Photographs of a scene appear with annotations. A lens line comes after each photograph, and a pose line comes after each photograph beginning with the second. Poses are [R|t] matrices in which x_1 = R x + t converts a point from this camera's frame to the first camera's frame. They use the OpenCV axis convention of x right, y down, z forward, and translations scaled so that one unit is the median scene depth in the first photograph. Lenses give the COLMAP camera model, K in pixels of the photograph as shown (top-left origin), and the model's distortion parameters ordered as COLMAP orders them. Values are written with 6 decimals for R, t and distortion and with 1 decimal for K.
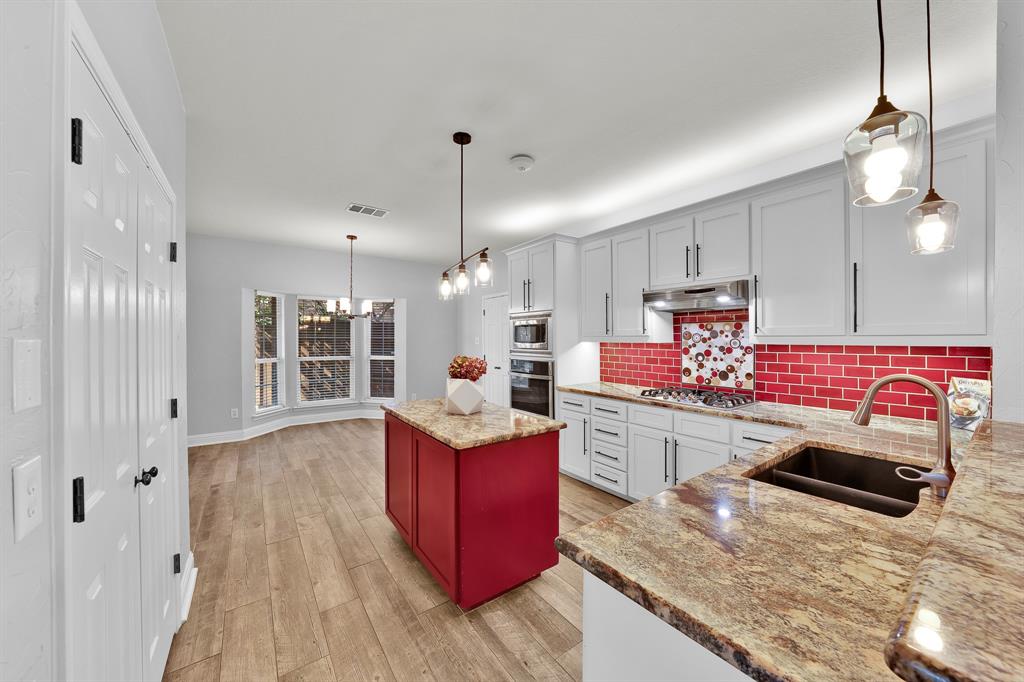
lens RADIAL K [[365.2, 0, 511.9], [0, 365.2, 339.3], [0, 0, 1]] dist [0.001565, 0.000227]
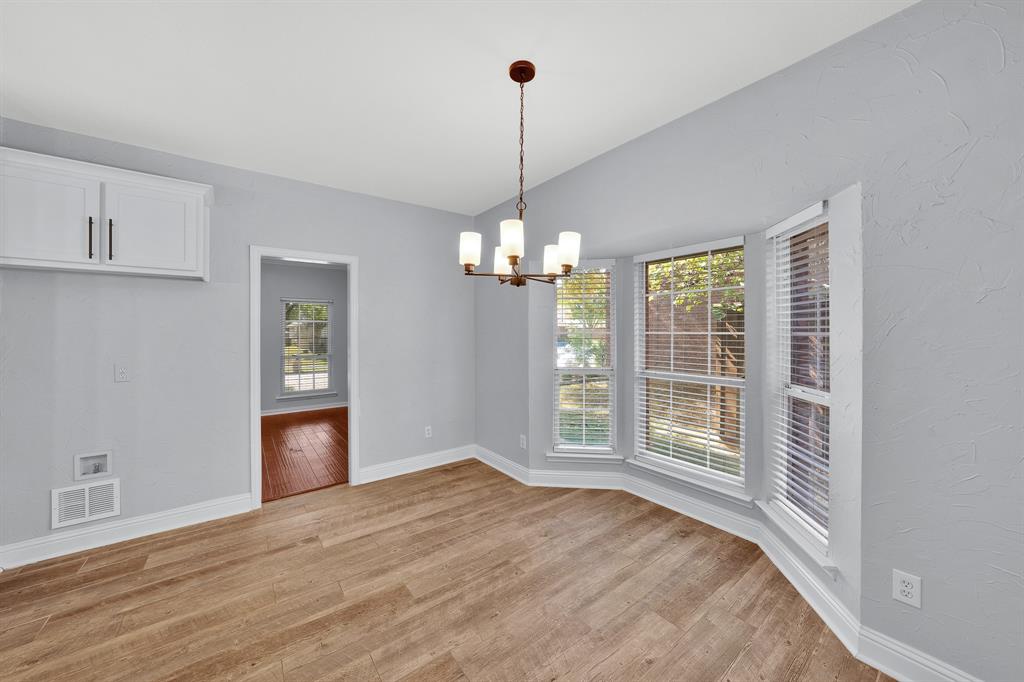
lens RADIAL K [[365.2, 0, 513.1], [0, 365.2, 337.8], [0, 0, 1]] dist [0.001565, 0.000227]
pose [[0.004899, 0.003653, -0.999981, -0.079219], [0.000299, 0.999993, 0.003655, 0.000952], [0.999988, -0.000317, 0.004898, 1.194846]]
